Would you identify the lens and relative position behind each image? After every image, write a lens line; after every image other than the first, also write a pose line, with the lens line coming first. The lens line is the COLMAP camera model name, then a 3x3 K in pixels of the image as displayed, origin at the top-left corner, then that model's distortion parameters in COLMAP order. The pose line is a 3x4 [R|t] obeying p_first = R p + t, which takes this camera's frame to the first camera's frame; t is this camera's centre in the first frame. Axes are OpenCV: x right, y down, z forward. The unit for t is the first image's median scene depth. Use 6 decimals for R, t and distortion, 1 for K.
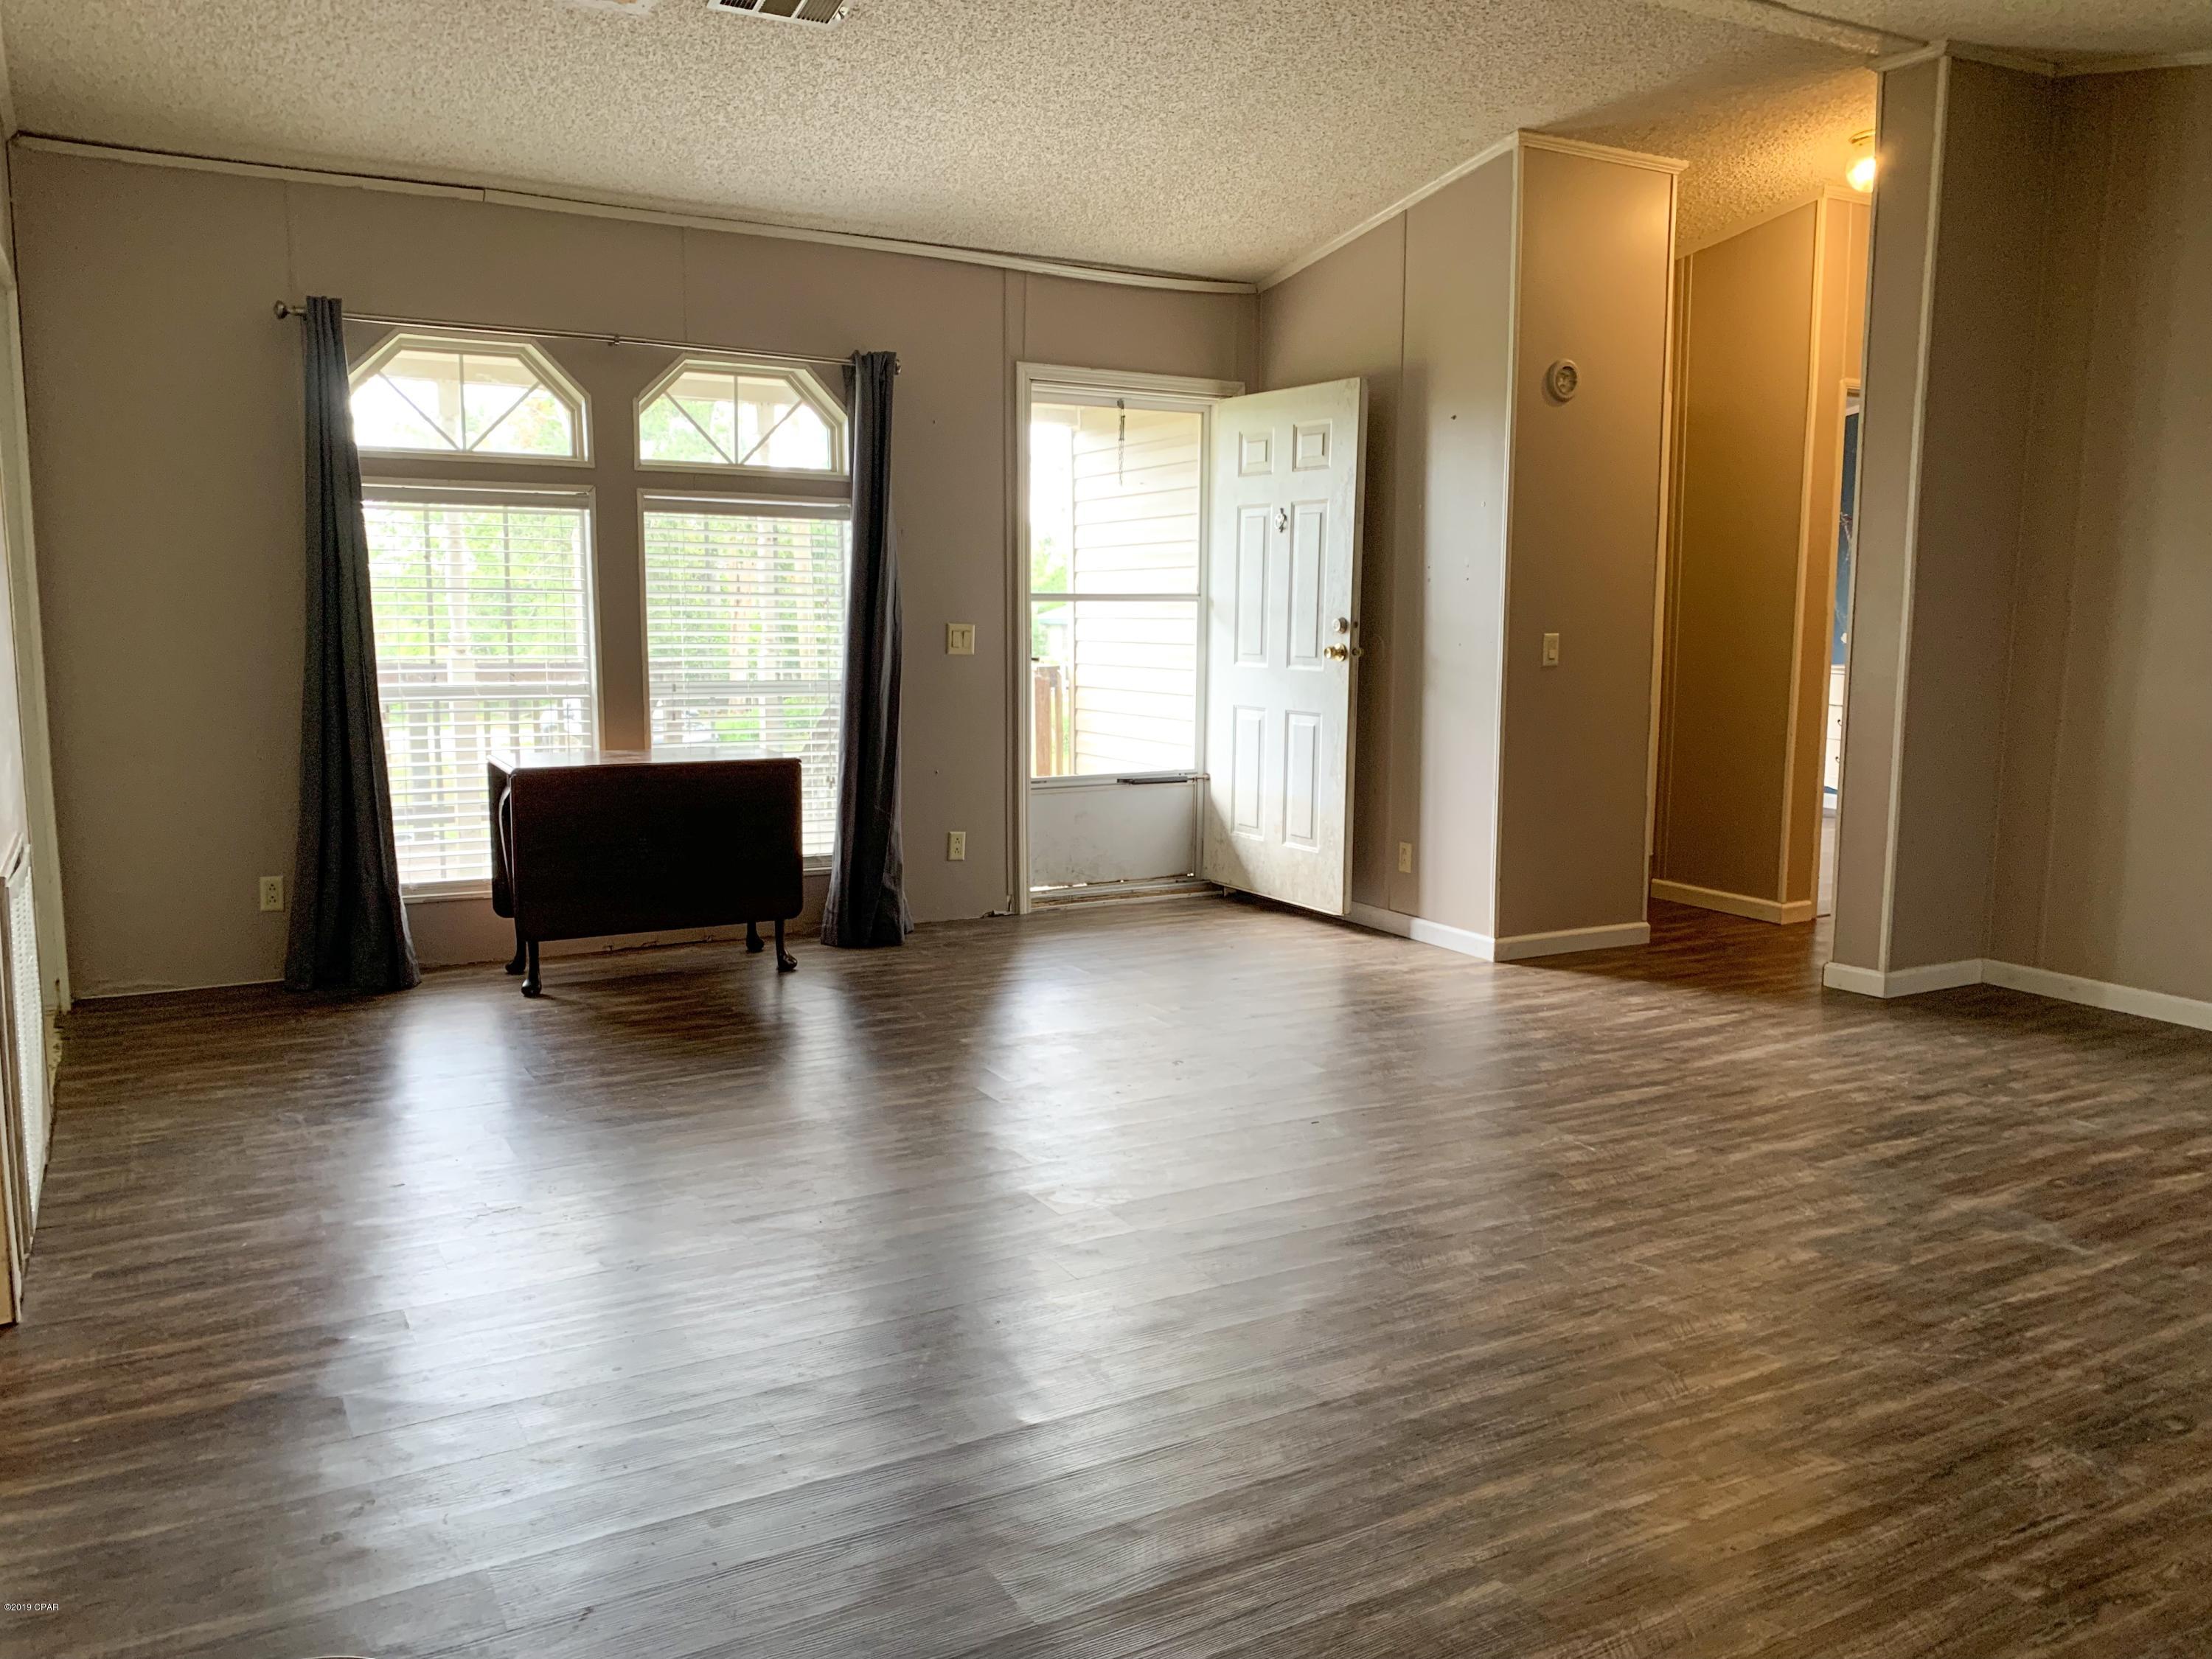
lens RADIAL K [[1703.9, 0, 1104.7], [0, 1703.9, 827.9], [0, 0, 1]] dist [0.048448, -0.060265]
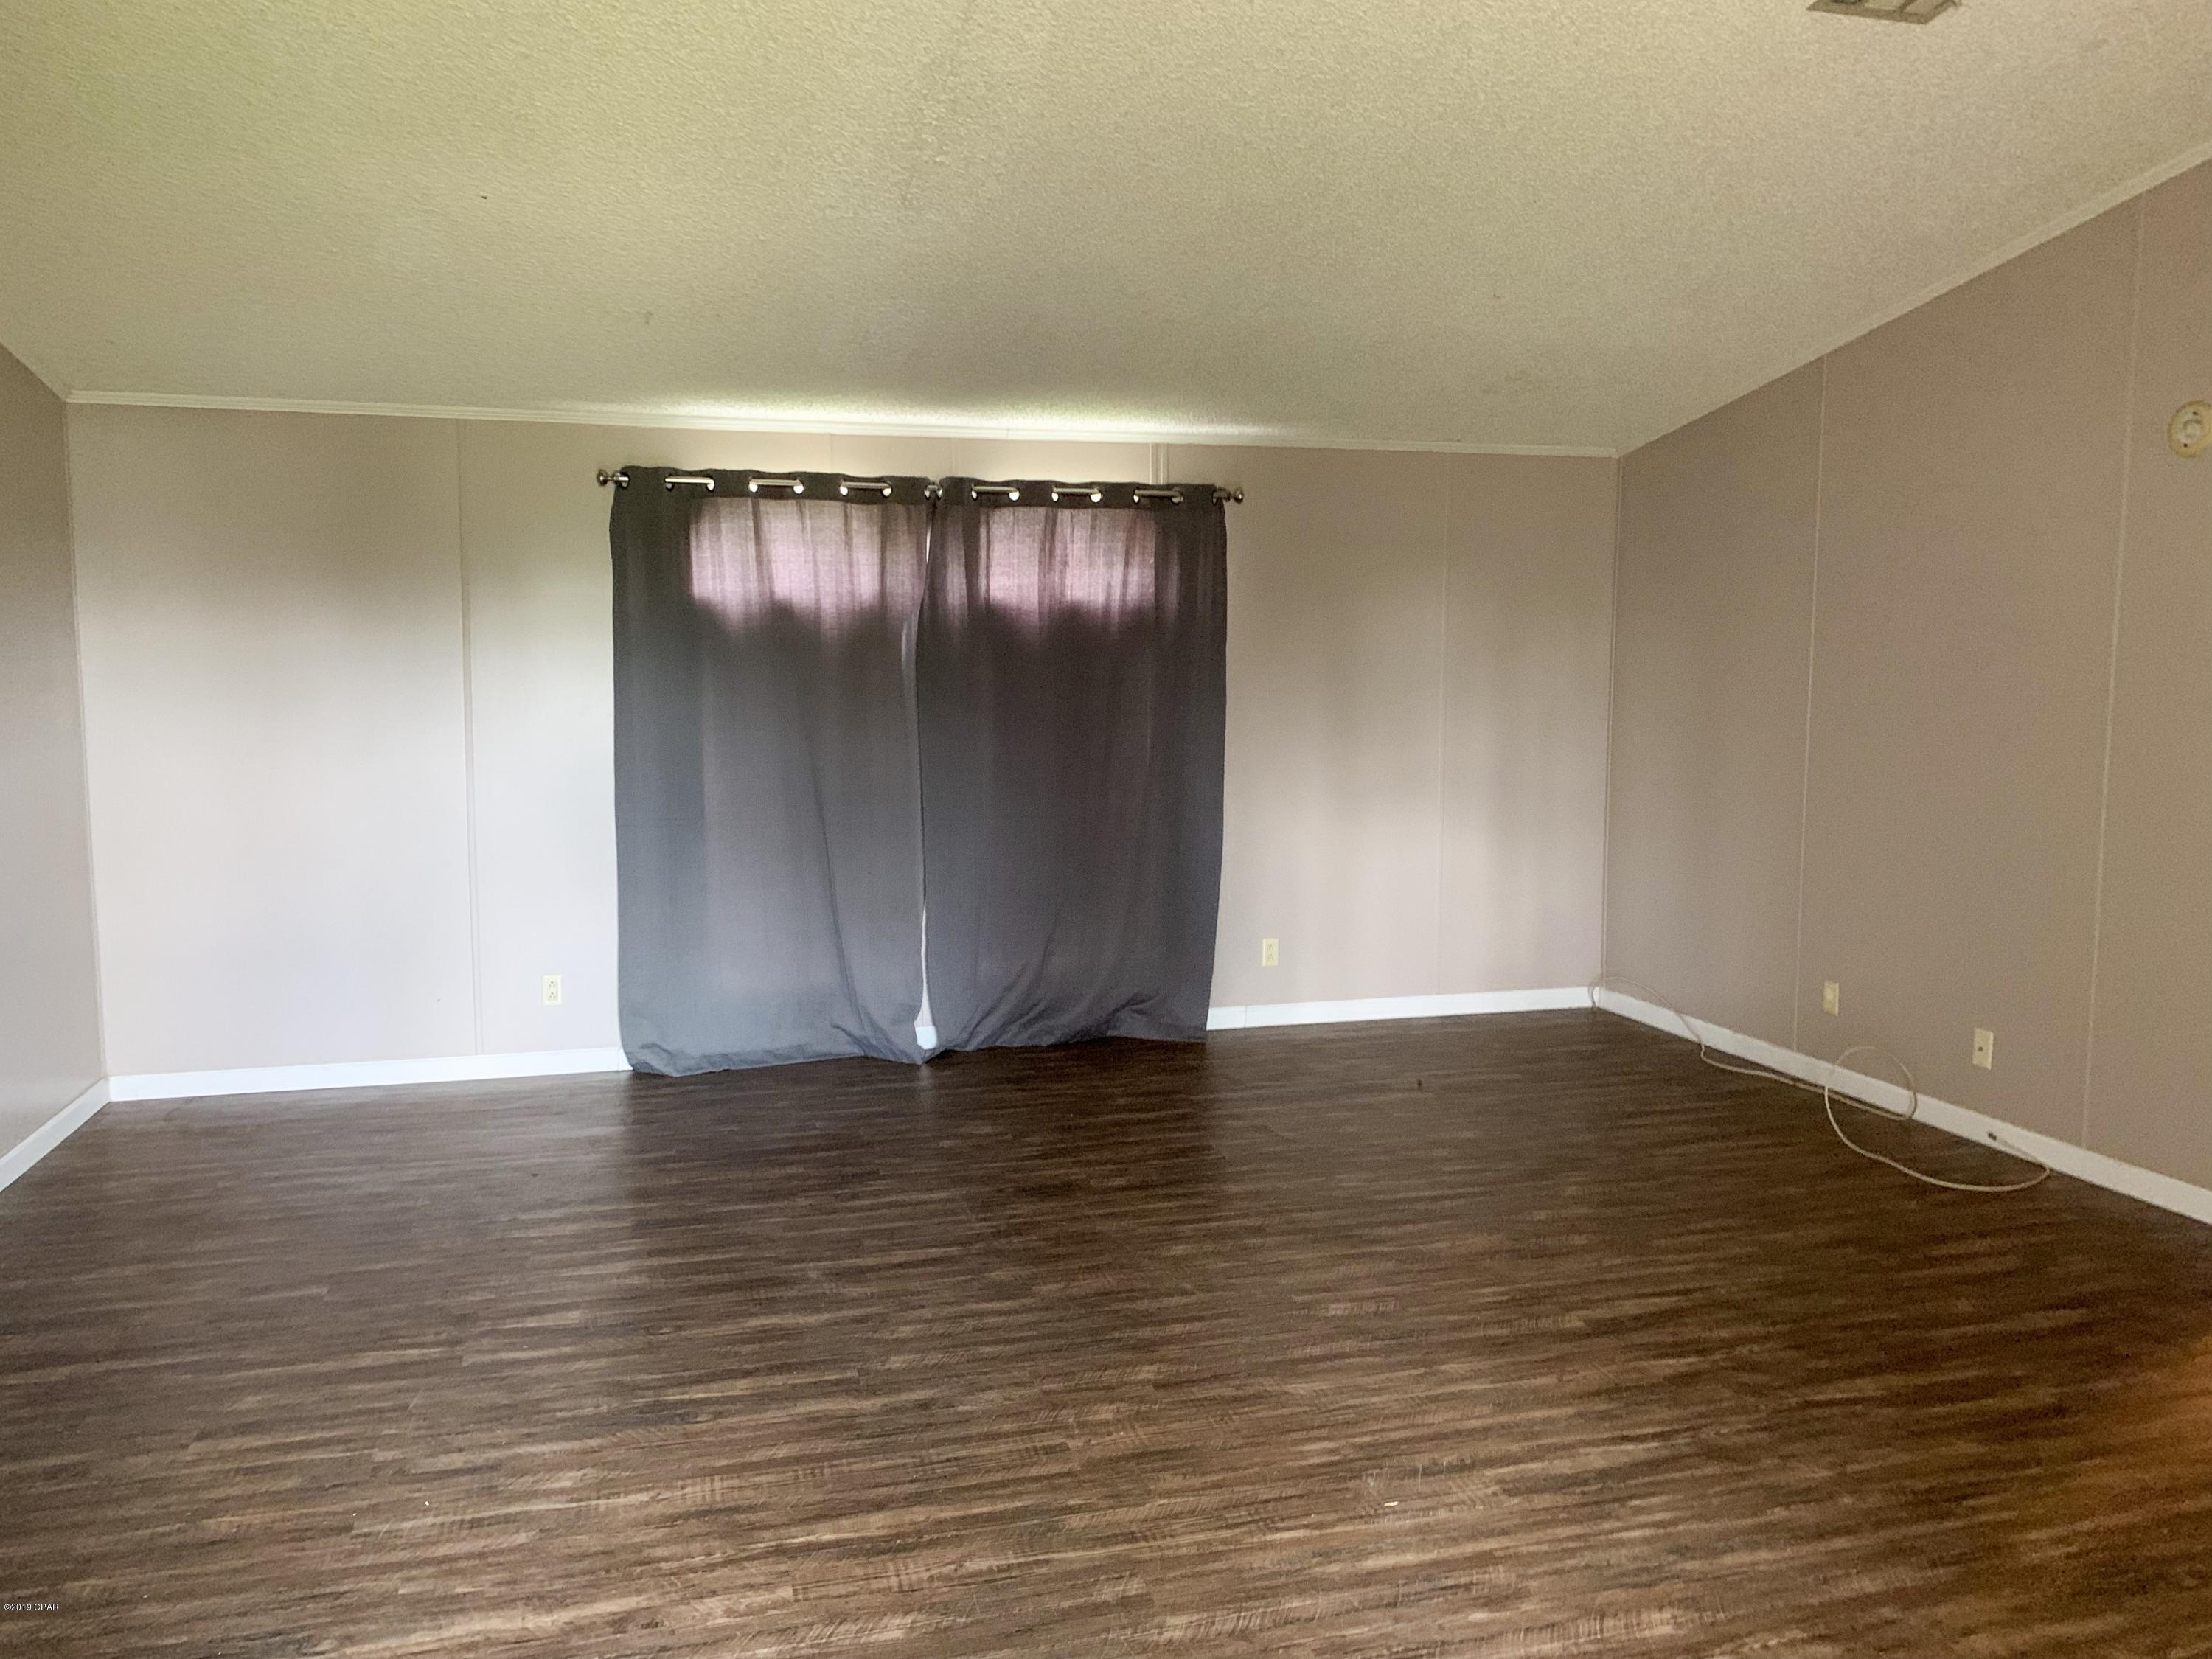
lens RADIAL K [[1703.9, 0, 1104.7], [0, 1703.9, 827.9], [0, 0, 1]] dist [0.048448, -0.060265]
pose [[-0.972386, -0.032692, 0.231077, 0.089313], [0.021034, 0.973833, 0.226288, -0.281367], [-0.232428, 0.224900, -0.946254, 1.743731]]
